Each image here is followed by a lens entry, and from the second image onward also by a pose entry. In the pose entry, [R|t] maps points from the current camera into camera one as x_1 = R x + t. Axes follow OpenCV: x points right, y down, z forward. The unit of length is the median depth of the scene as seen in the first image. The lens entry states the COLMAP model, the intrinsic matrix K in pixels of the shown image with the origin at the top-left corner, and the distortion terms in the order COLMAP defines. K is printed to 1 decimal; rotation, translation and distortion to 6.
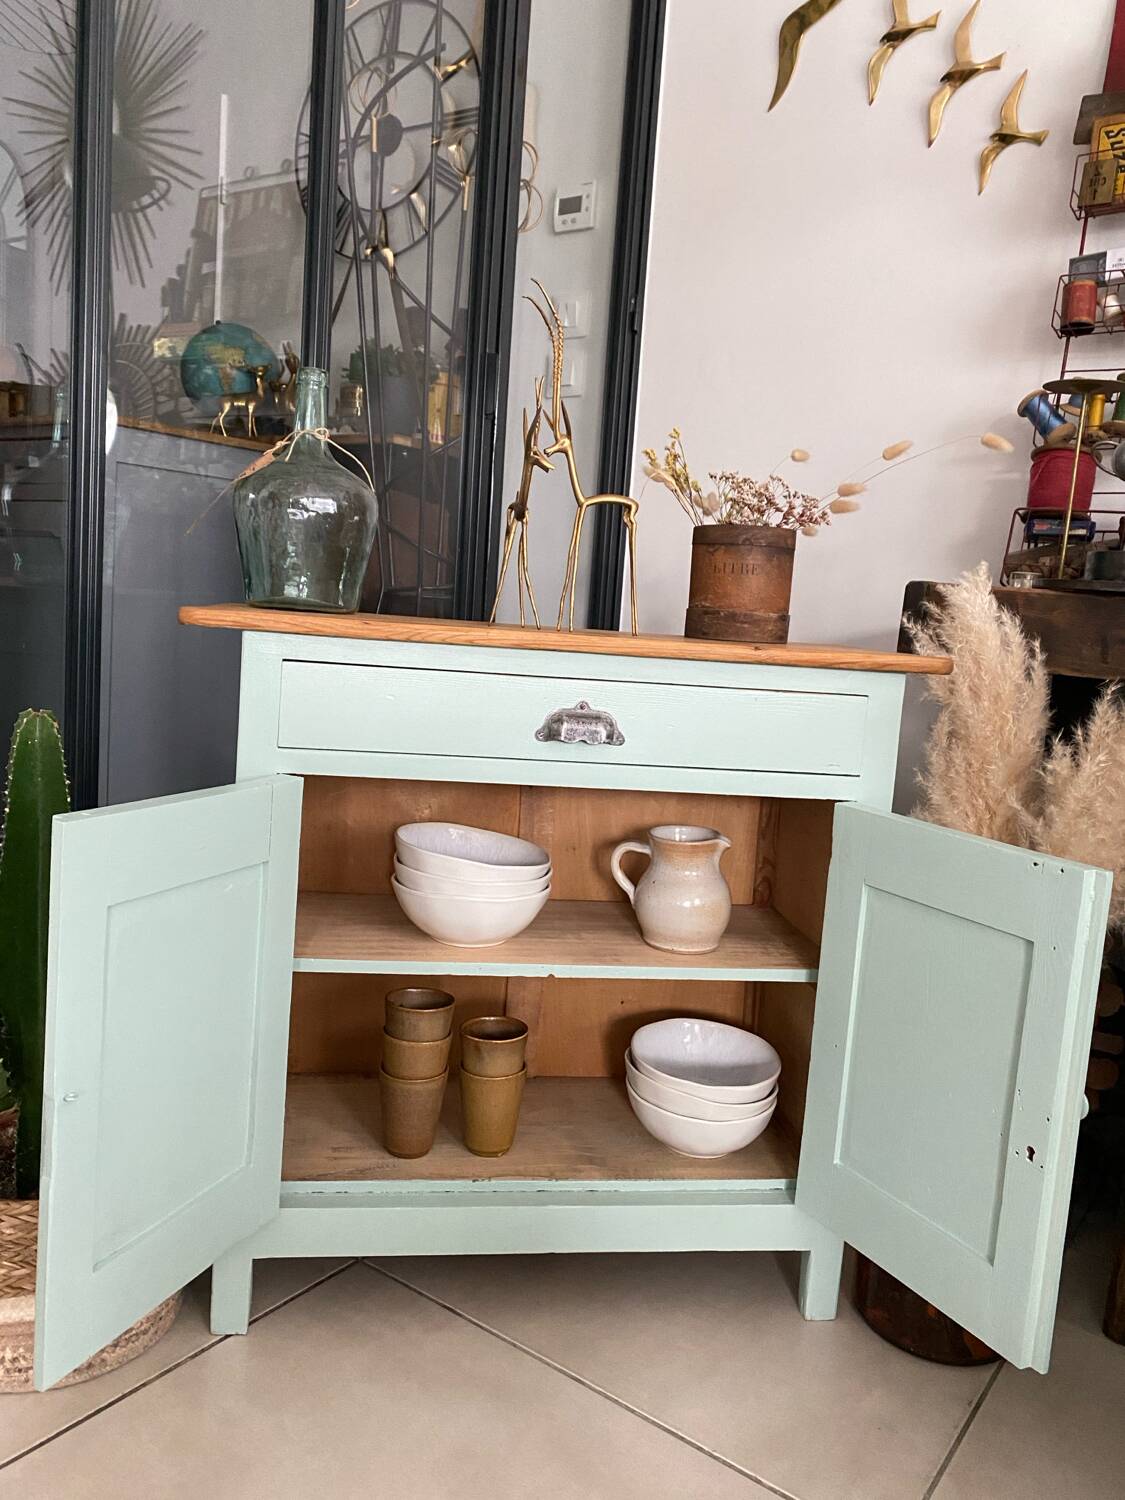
lens RADIAL K [[1140.0, 0, 559.1], [0, 1140.0, 741.2], [0, 0, 1]] dist [0.023094, -0.011331]
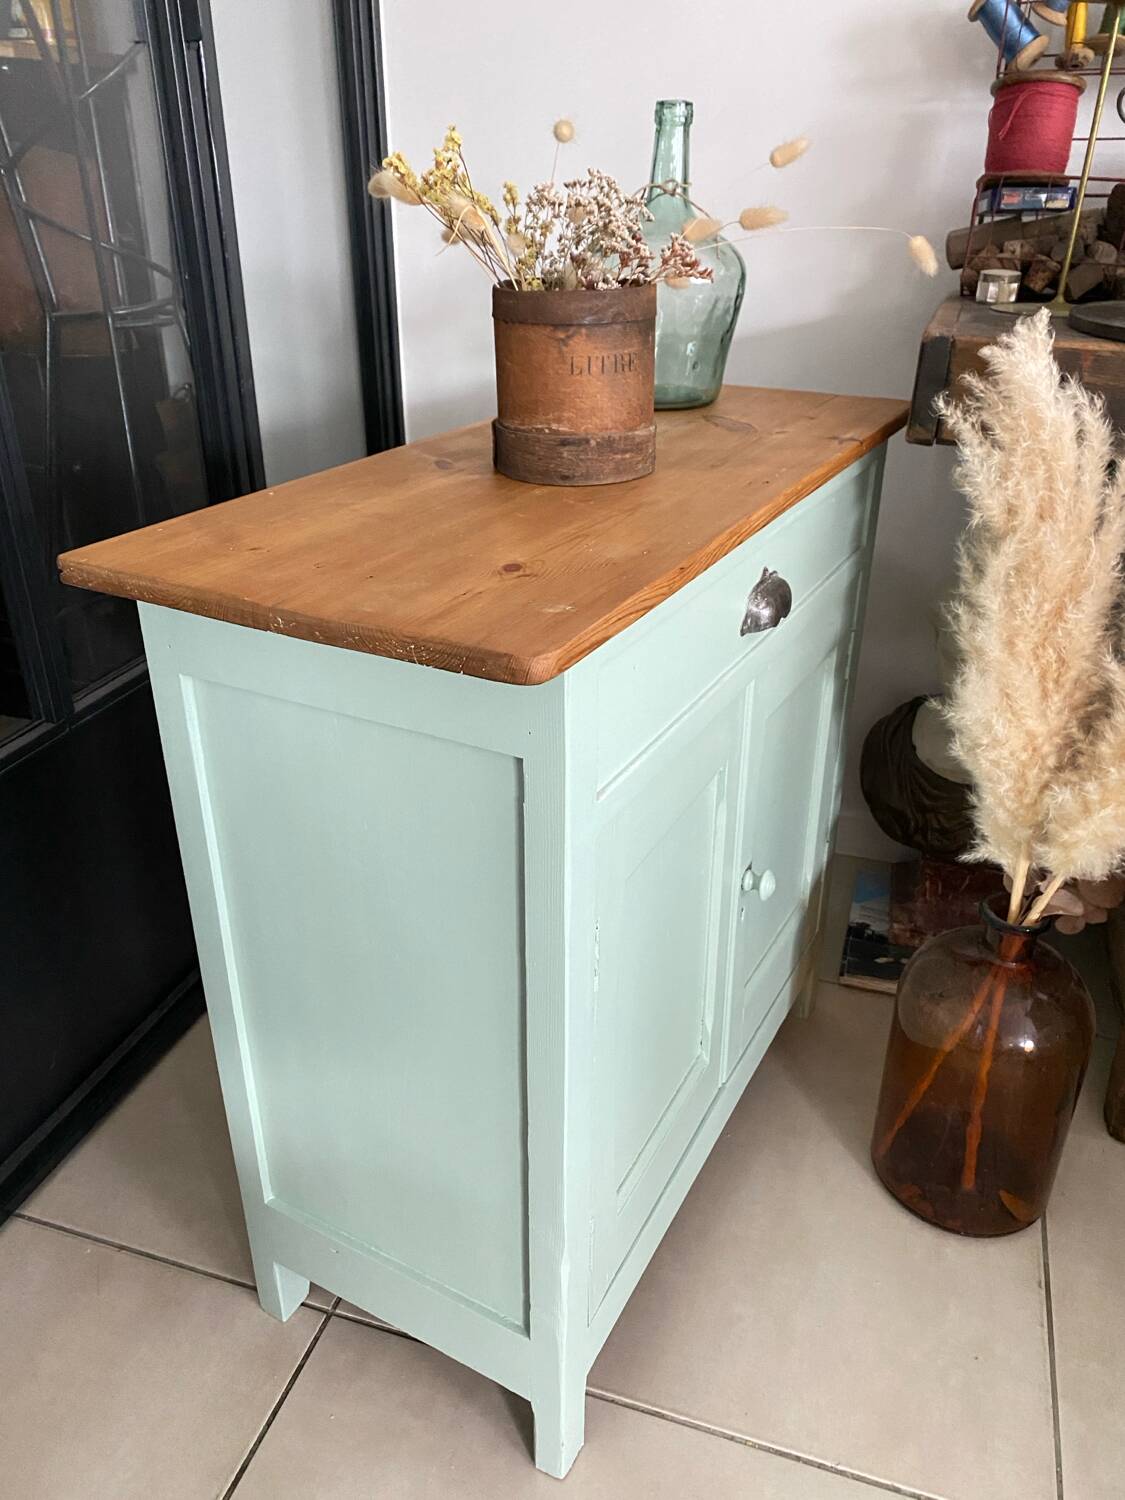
lens RADIAL K [[1140.0, 0, 556.9], [0, 1140.0, 747.3], [0, 0, 1]] dist [0.023094, -0.011331]
pose [[0.949510, -0.198816, 0.242699, -0.138225], [0.101639, 0.926788, 0.361570, -0.186239], [-0.296816, -0.318647, 0.900202, 0.350394]]
